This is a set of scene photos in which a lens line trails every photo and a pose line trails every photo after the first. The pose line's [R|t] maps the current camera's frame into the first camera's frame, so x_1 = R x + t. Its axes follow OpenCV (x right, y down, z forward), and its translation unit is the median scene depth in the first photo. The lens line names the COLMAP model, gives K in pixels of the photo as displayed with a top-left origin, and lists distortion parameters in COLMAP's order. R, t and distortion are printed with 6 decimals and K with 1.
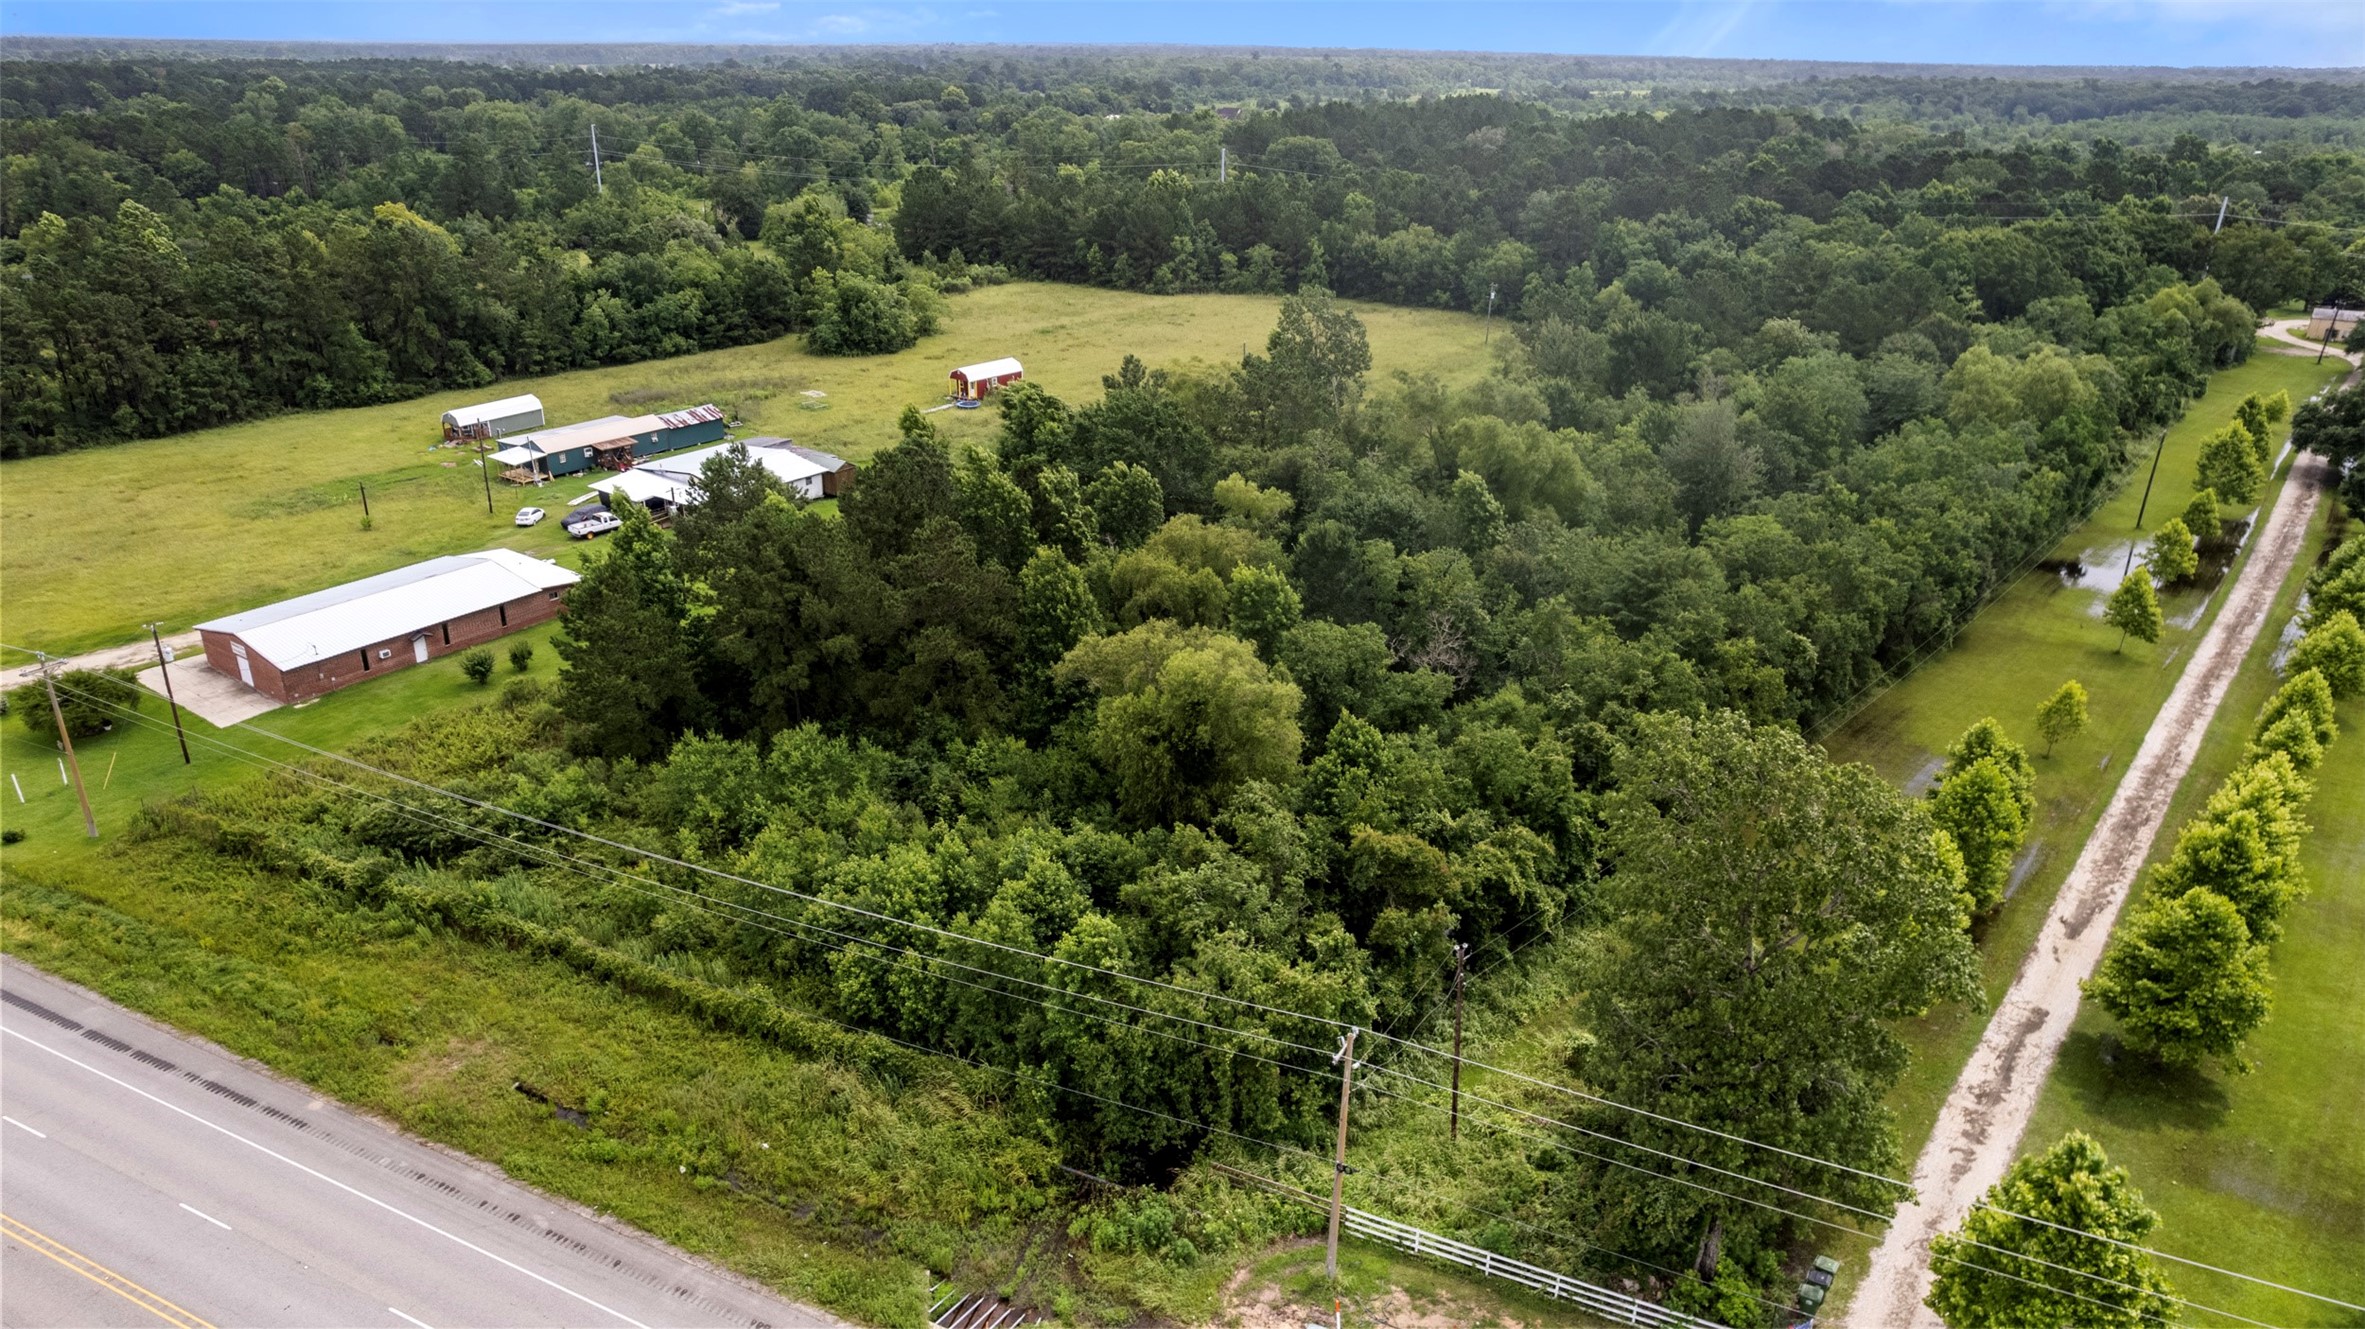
lens RADIAL K [[1522.2, 0, 1182.5], [0, 1522.2, 664.5], [0, 0, 1]] dist [-0.078612, 0.072677]
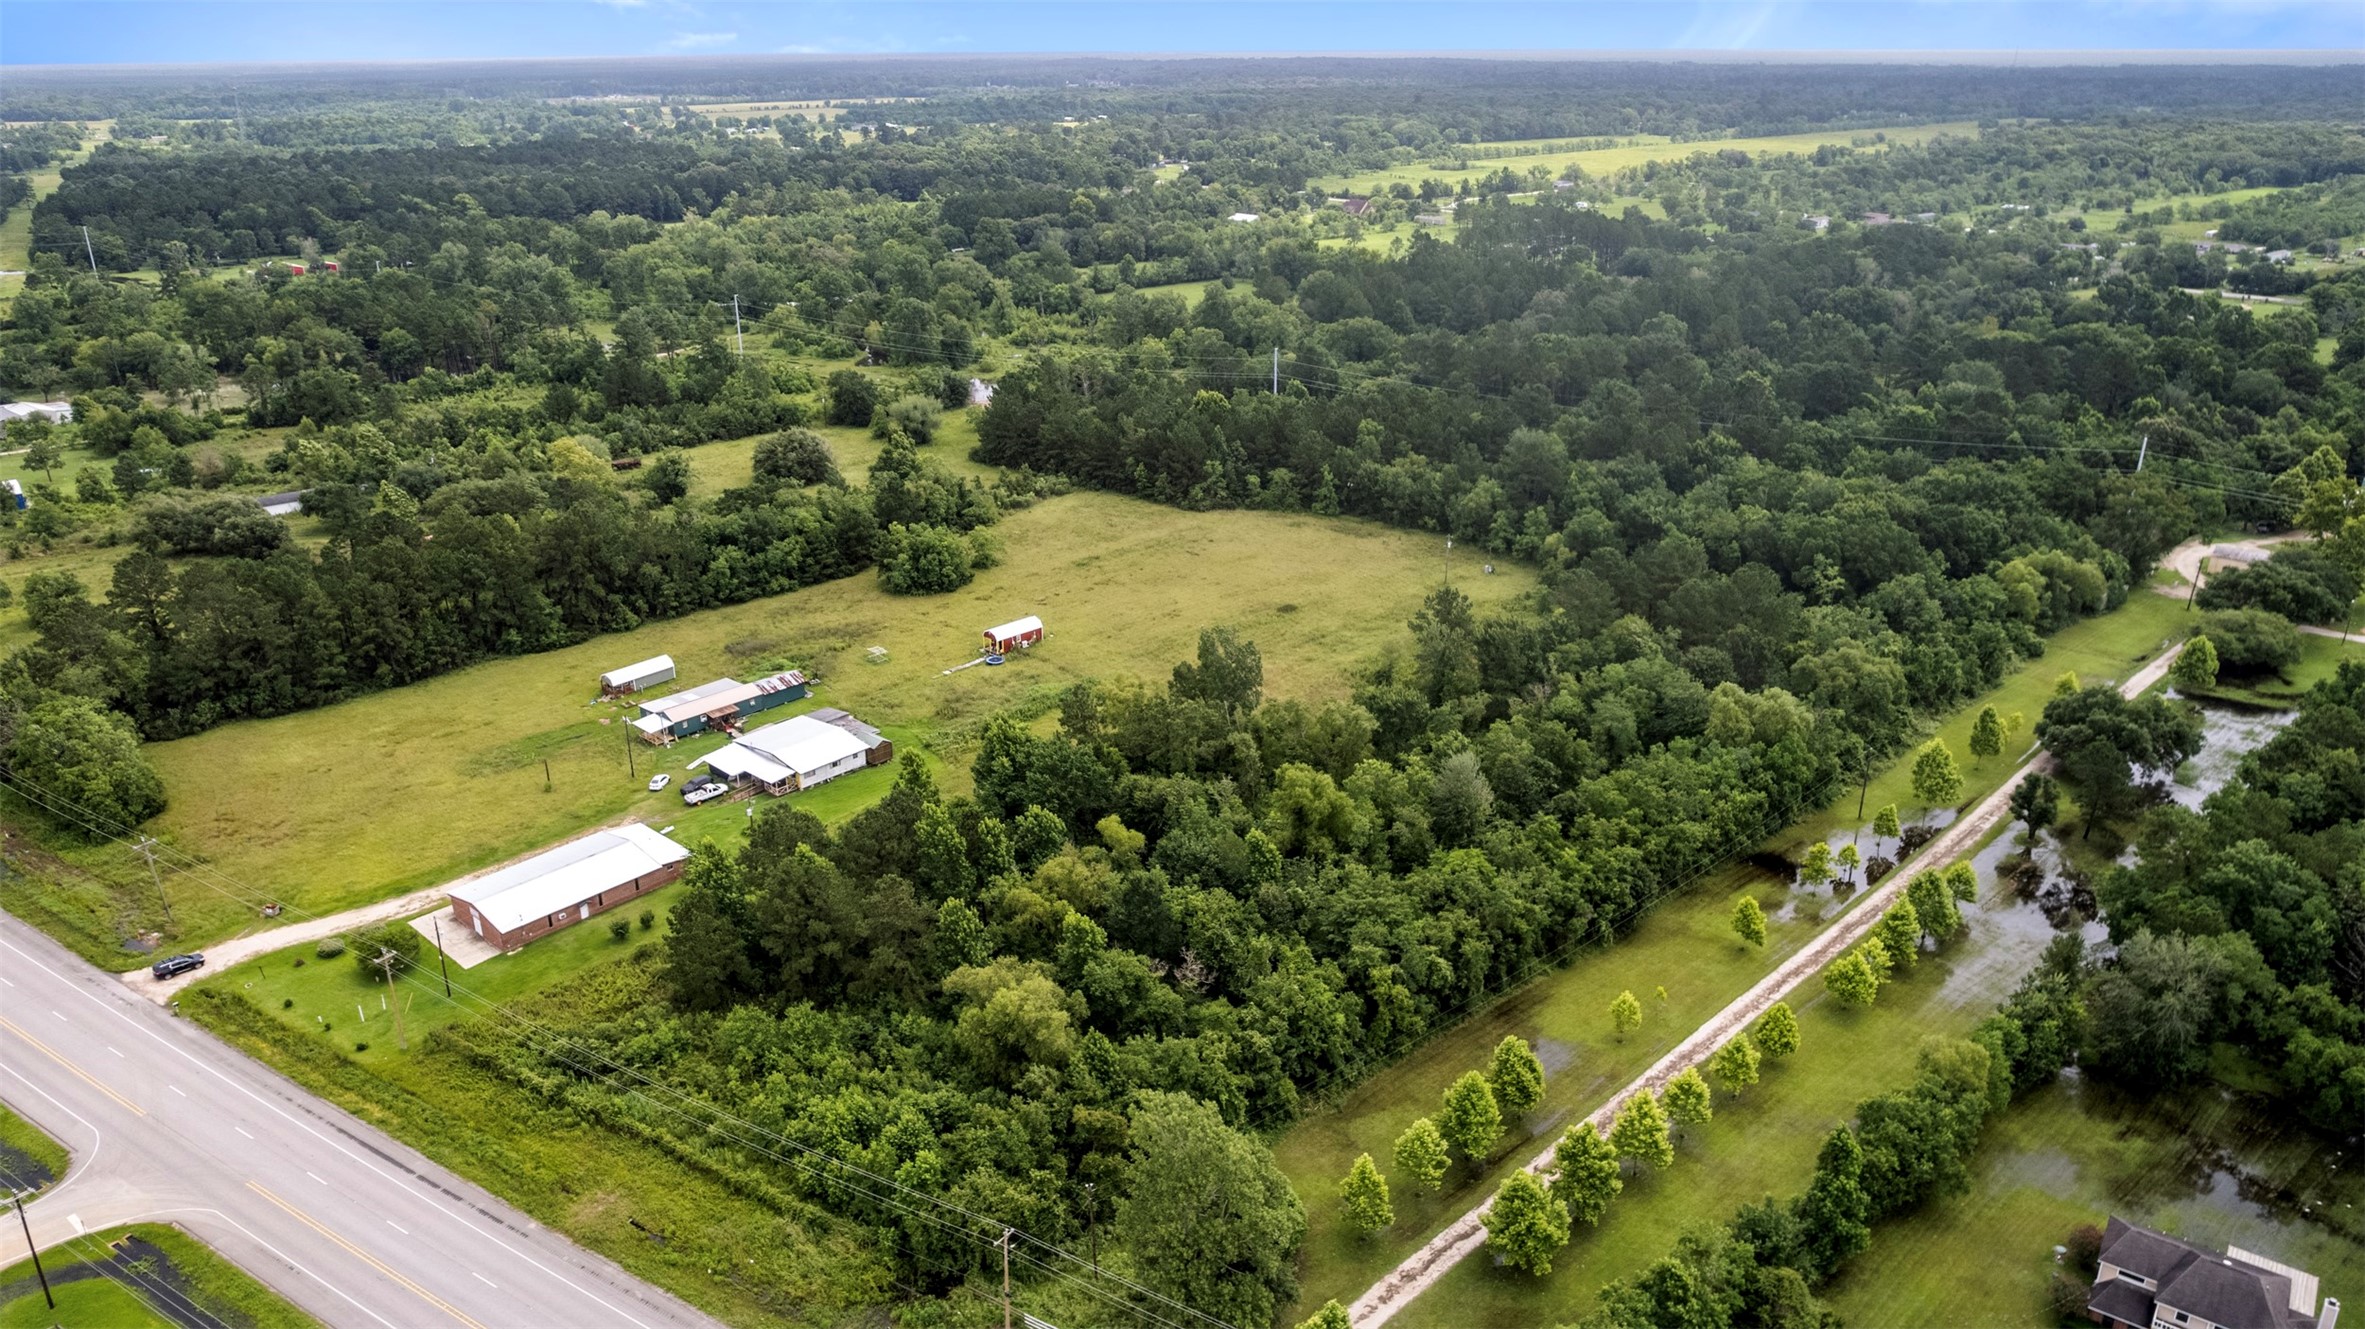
lens RADIAL K [[1621.9, 0, 1182.5], [0, 1621.9, 664.5], [0, 0, 1]] dist [-0.047317, -0.002048]
pose [[0.993908, 0.021206, -0.108150, 0.351481], [-0.023539, 0.999516, -0.020346, -0.306708], [0.107666, 0.022767, 0.993926, -0.742072]]
